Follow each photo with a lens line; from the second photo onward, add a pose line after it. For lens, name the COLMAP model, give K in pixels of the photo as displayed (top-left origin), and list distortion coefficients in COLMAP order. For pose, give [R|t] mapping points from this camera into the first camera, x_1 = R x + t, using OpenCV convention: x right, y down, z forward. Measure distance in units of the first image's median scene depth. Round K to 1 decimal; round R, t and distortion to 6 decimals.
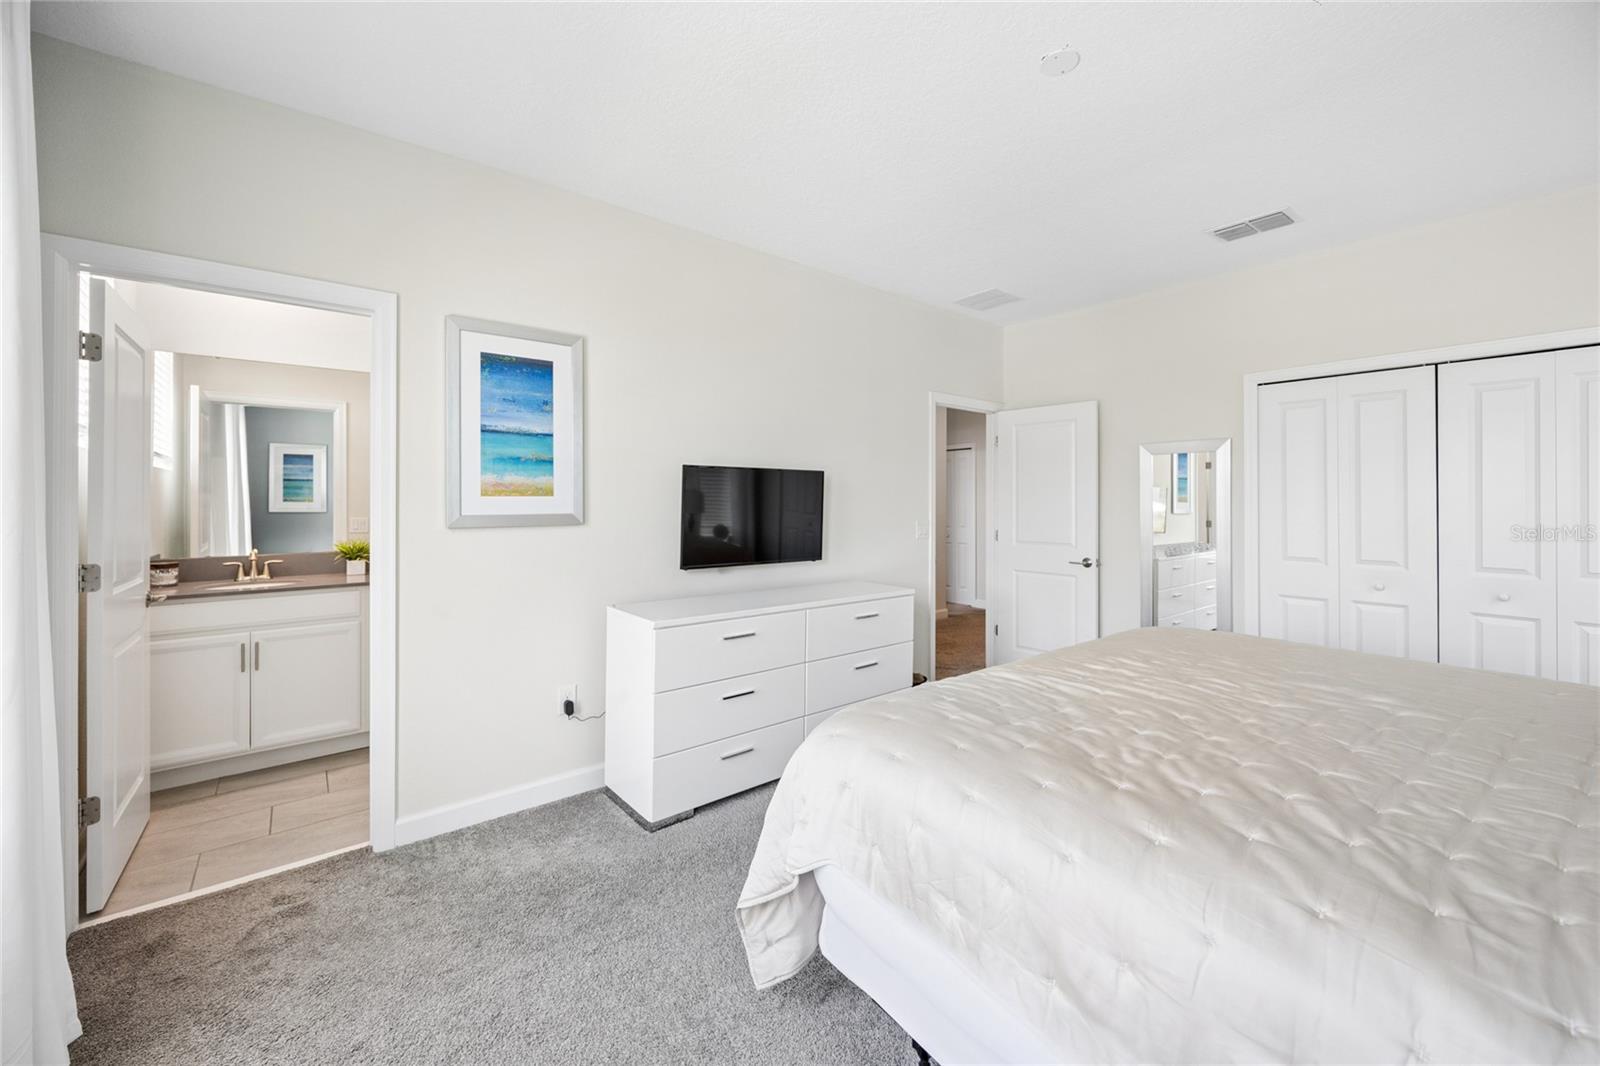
lens RADIAL K [[624.8, 0, 804.7], [0, 624.8, 509.9], [0, 0, 1]] dist [0.009877, 0.000209]
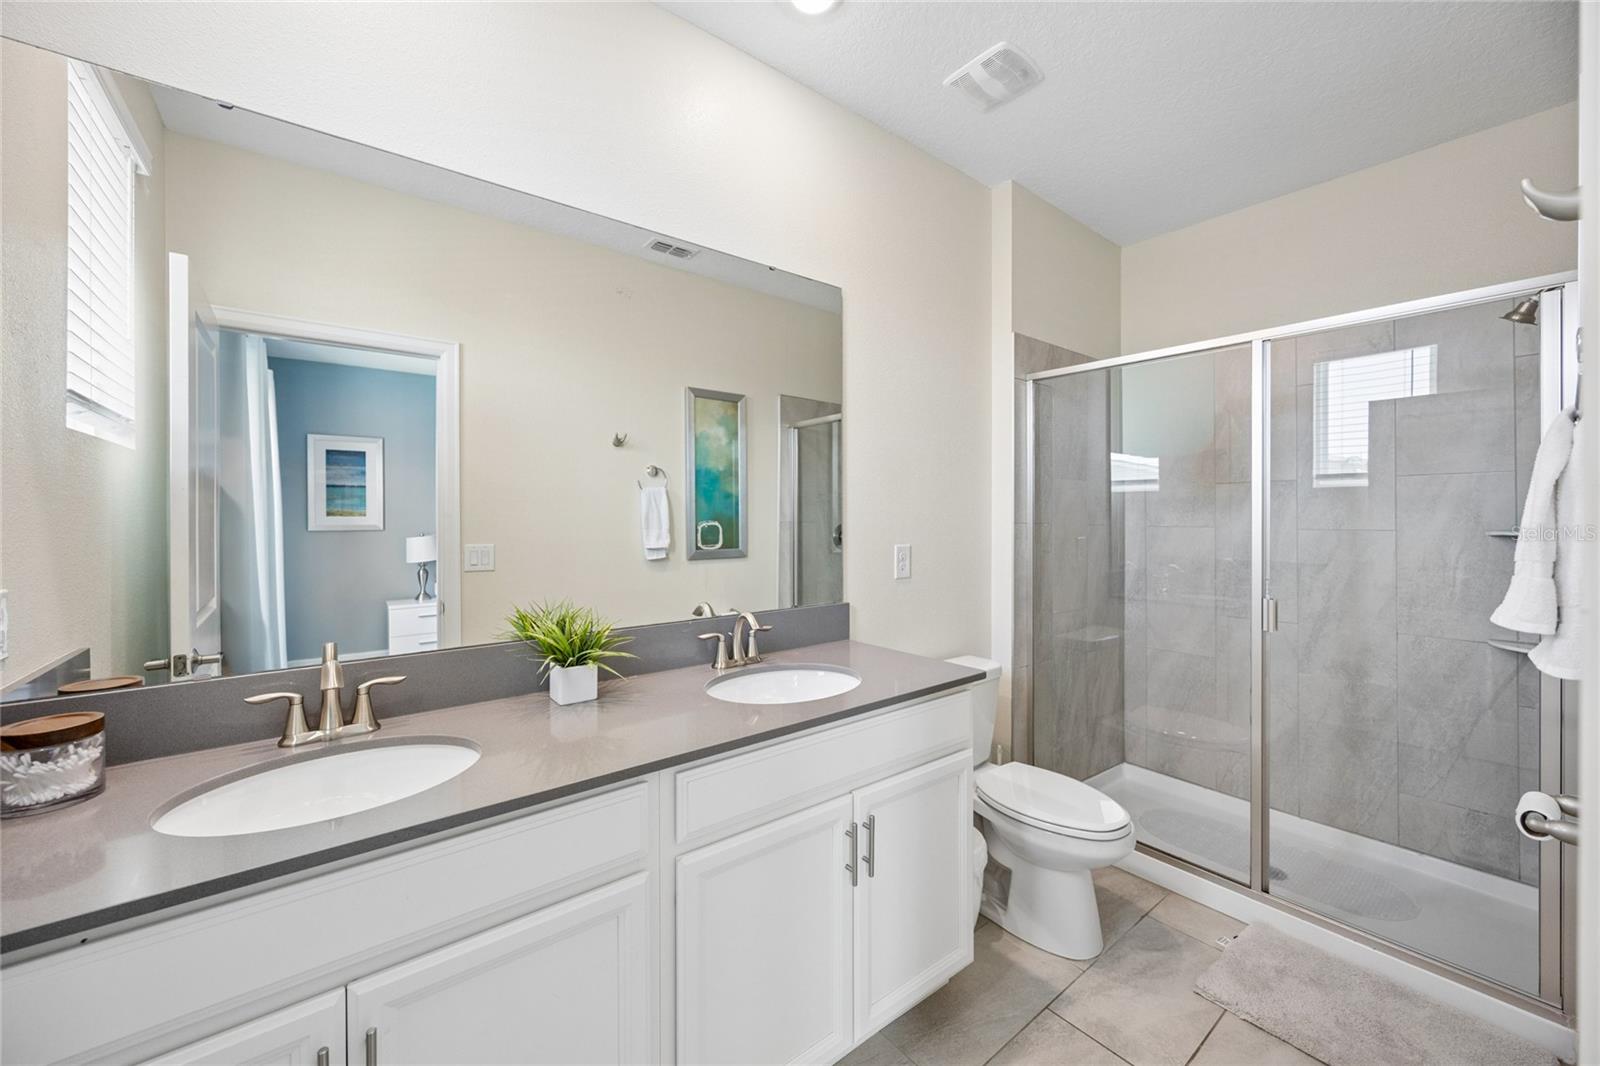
lens RADIAL K [[612.6, 0, 807.8], [0, 612.6, 527.2], [0, 0, 1]] dist [0.001992, 0.000270]
pose [[0.999995, -0.002005, -0.002236, -0.283516], [0.002021, 0.999972, 0.007140, -0.004583], [0.002221, -0.007145, 0.999972, 0.307075]]
